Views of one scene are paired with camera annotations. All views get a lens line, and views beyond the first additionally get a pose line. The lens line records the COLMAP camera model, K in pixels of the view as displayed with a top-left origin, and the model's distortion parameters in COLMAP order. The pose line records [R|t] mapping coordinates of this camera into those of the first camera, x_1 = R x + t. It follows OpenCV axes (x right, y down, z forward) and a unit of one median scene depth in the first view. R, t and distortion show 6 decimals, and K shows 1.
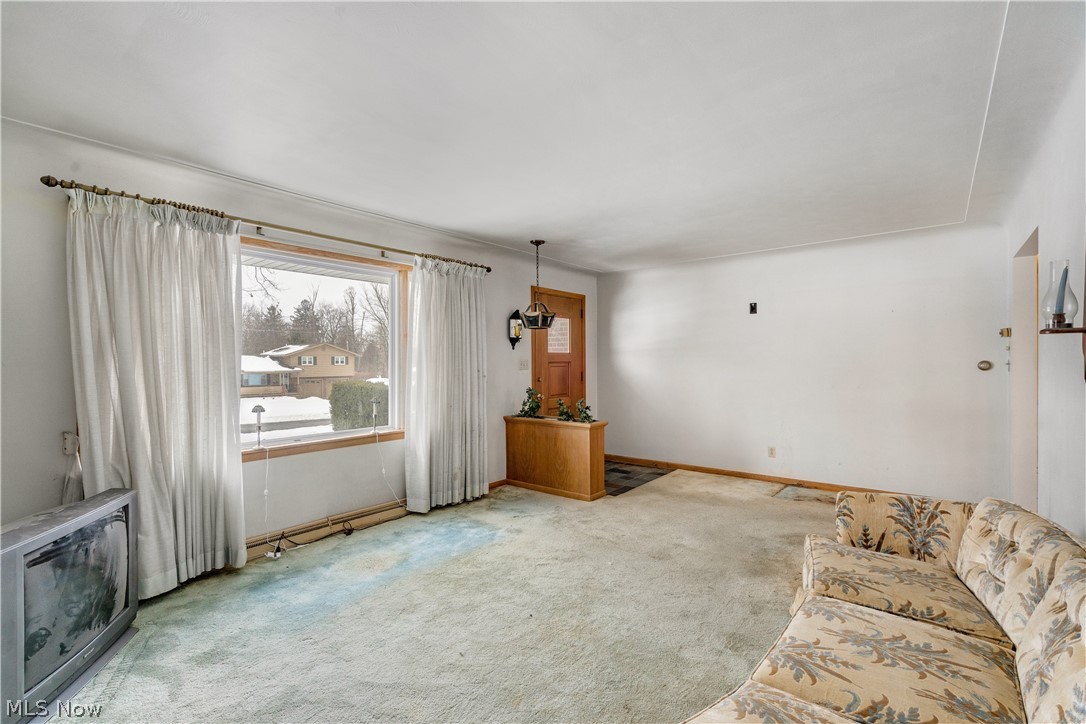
lens RADIAL K [[498.0, 0, 542.8], [0, 498.0, 365.2], [0, 0, 1]] dist [0.015238, -0.001087]
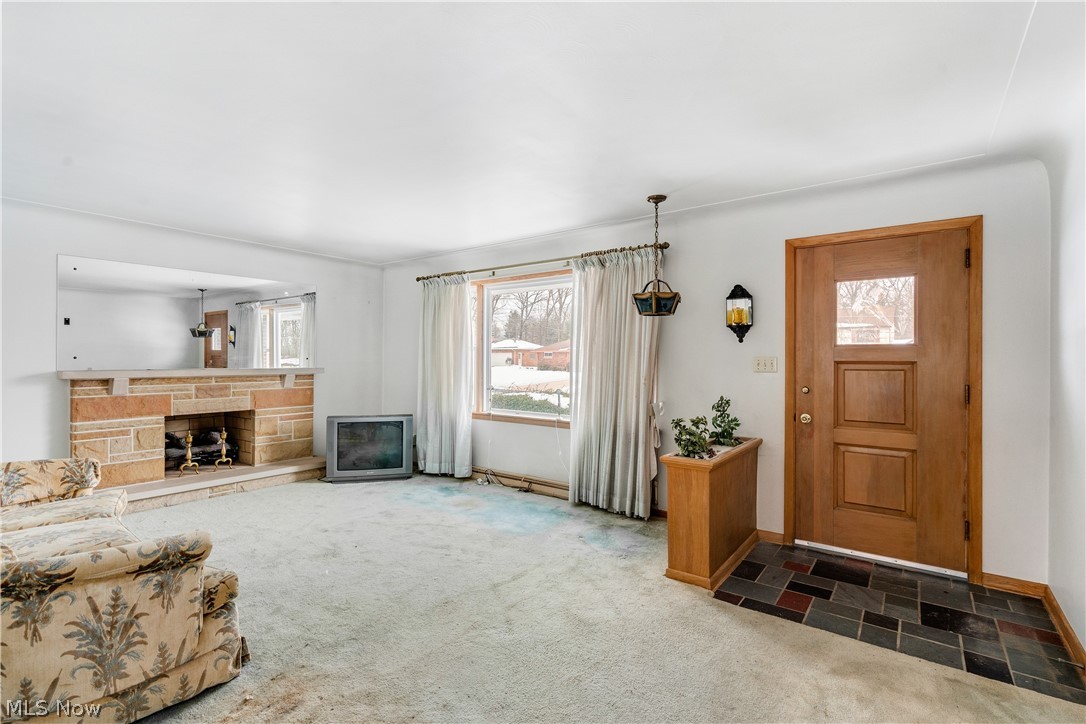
lens RADIAL K [[505.4, 0, 542.6], [0, 505.4, 360.8], [0, 0, 1]] dist [0.002585, 0.000186]
pose [[0.027086, 0.003642, -0.999626, 0.796687], [-0.019295, 0.999809, 0.003120, -0.003008], [0.999447, 0.019203, 0.027151, 0.881520]]
